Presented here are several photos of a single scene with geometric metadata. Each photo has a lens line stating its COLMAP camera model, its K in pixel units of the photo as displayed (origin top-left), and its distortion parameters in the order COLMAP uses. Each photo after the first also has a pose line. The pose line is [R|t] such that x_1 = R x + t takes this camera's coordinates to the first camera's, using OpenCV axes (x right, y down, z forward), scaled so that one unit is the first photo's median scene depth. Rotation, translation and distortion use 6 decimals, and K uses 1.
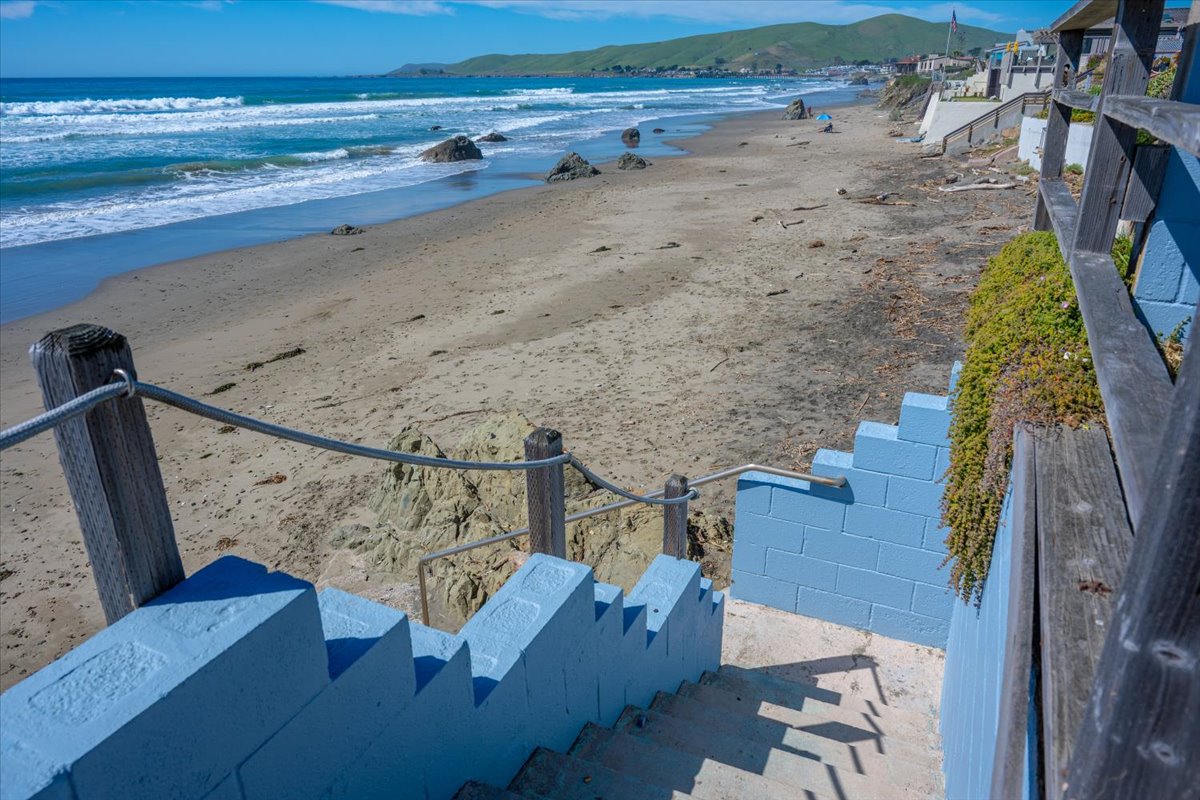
lens RADIAL K [[808.7, 0, 600.0], [0, 808.7, 400.0], [0, 0, 1]] dist [-0.003253, -0.001928]
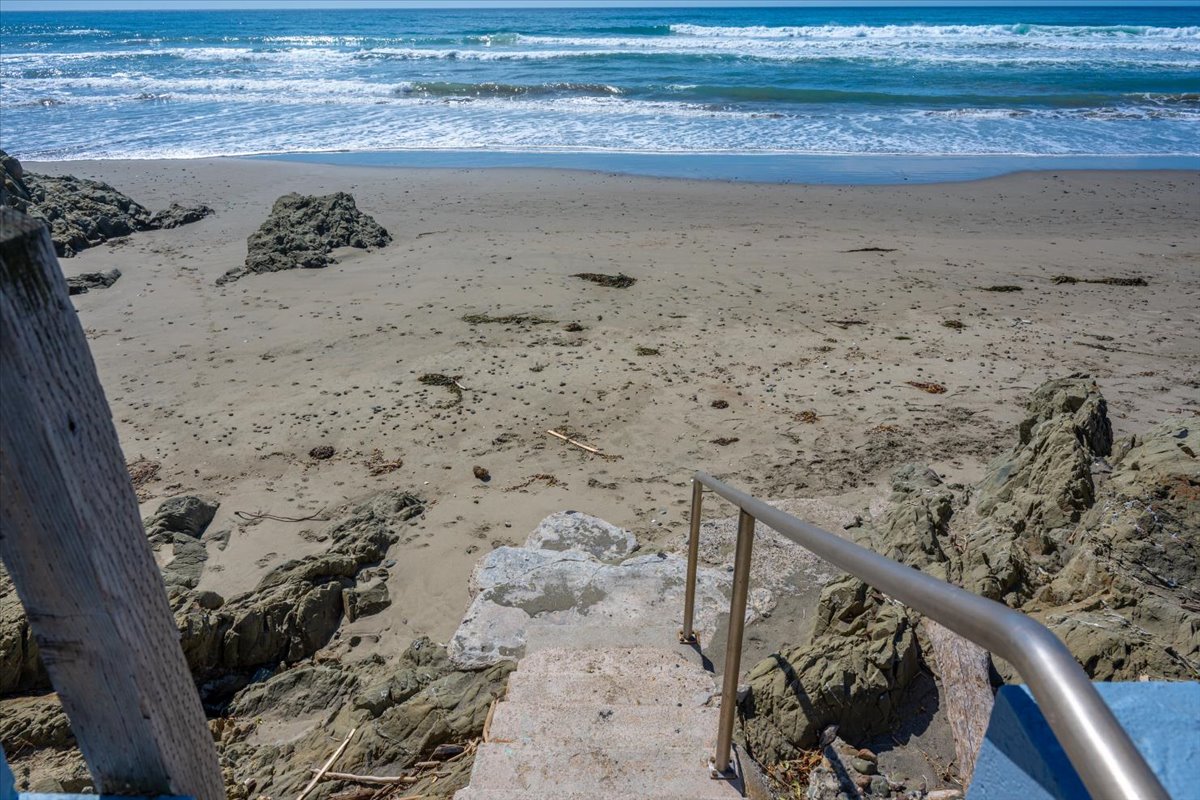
lens RADIAL K [[808.7, 0, 600.0], [0, 808.7, 400.0], [0, 0, 1]] dist [-0.003253, -0.001928]
pose [[0.408799, 0.397515, -0.821502, 0.105987], [-0.342843, 0.901113, 0.265431, 0.013254], [0.845779, 0.173138, 0.504660, 0.352041]]
